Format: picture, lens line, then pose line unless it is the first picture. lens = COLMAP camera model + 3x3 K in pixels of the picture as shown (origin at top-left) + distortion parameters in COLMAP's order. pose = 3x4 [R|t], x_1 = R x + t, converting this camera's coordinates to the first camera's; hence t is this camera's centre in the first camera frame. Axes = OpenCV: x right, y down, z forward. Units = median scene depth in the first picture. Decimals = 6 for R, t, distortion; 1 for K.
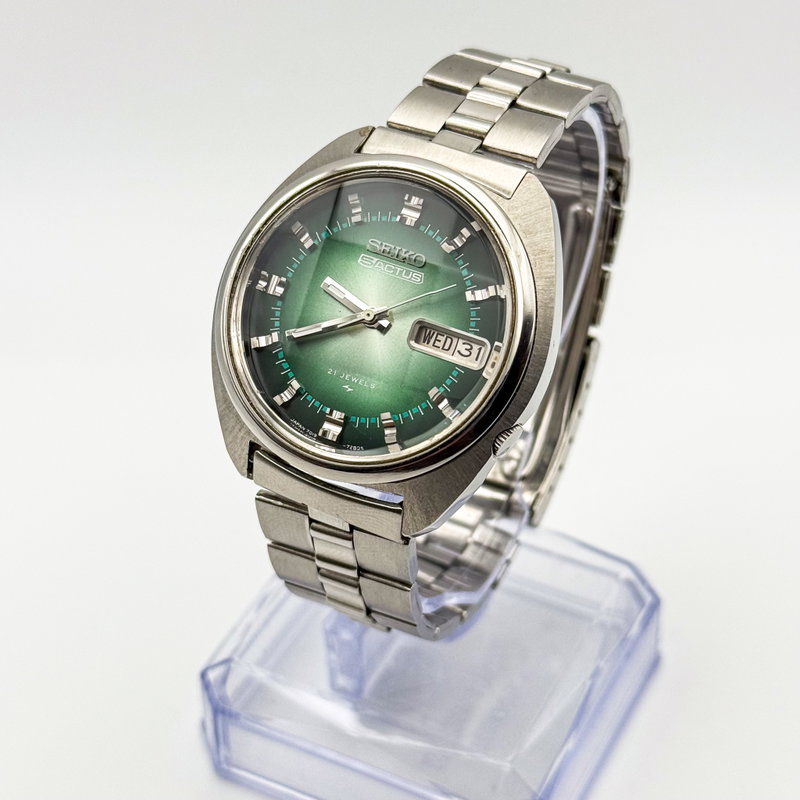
lens RADIAL K [[1807.2, 0, 400.0], [0, 1807.2, 400.0], [0, 0, 1]] dist [0.113751, -0.473764]
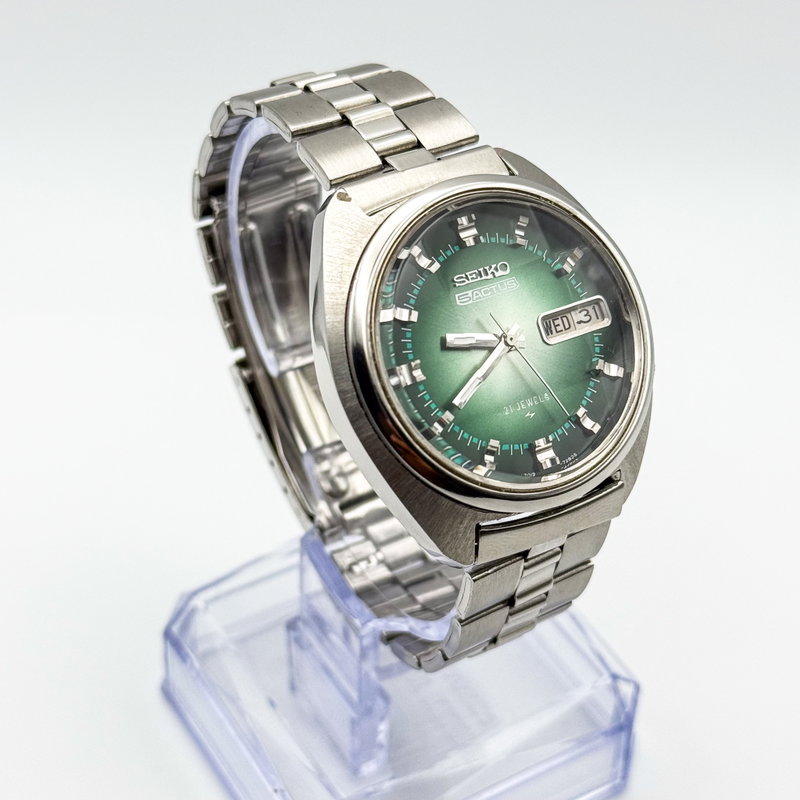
lens RADIAL K [[1807.2, 0, 400.0], [0, 1807.2, 400.0], [0, 0, 1]] dist [0.113751, -0.473764]
pose [[0.557103, -0.538839, 0.631893, -0.655174], [0.522233, 0.818942, 0.237921, -0.271288], [-0.645685, 0.197450, 0.737635, 0.312842]]
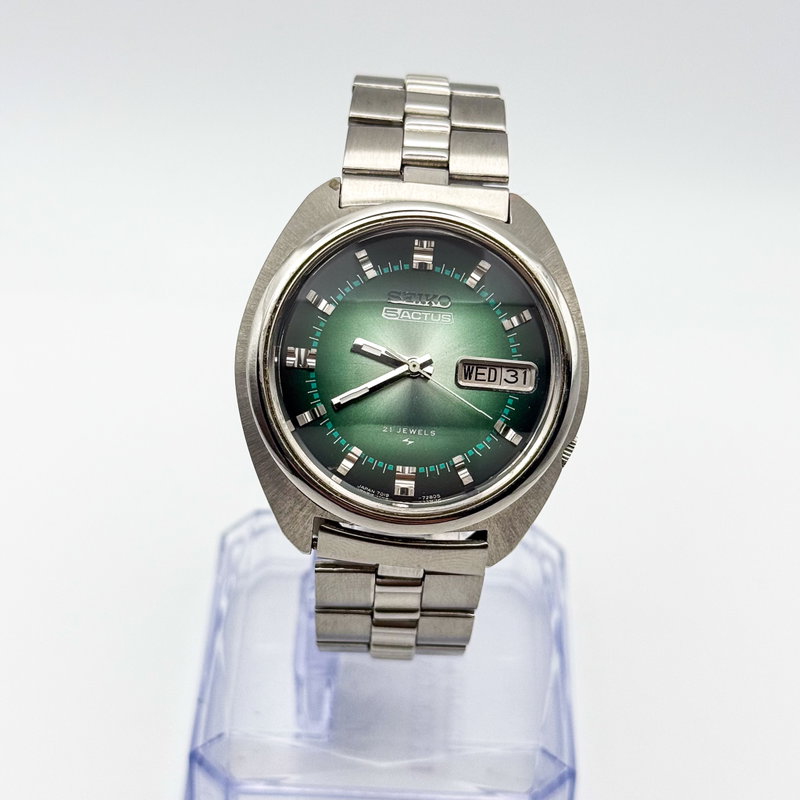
lens RADIAL K [[1807.2, 0, 400.0], [0, 1807.2, 400.0], [0, 0, 1]] dist [0.113751, -0.473764]
pose [[0.911001, -0.245407, 0.331440, -0.346345], [0.229407, 0.969414, 0.087230, -0.113073], [-0.342709, -0.003432, 0.939435, 0.058018]]
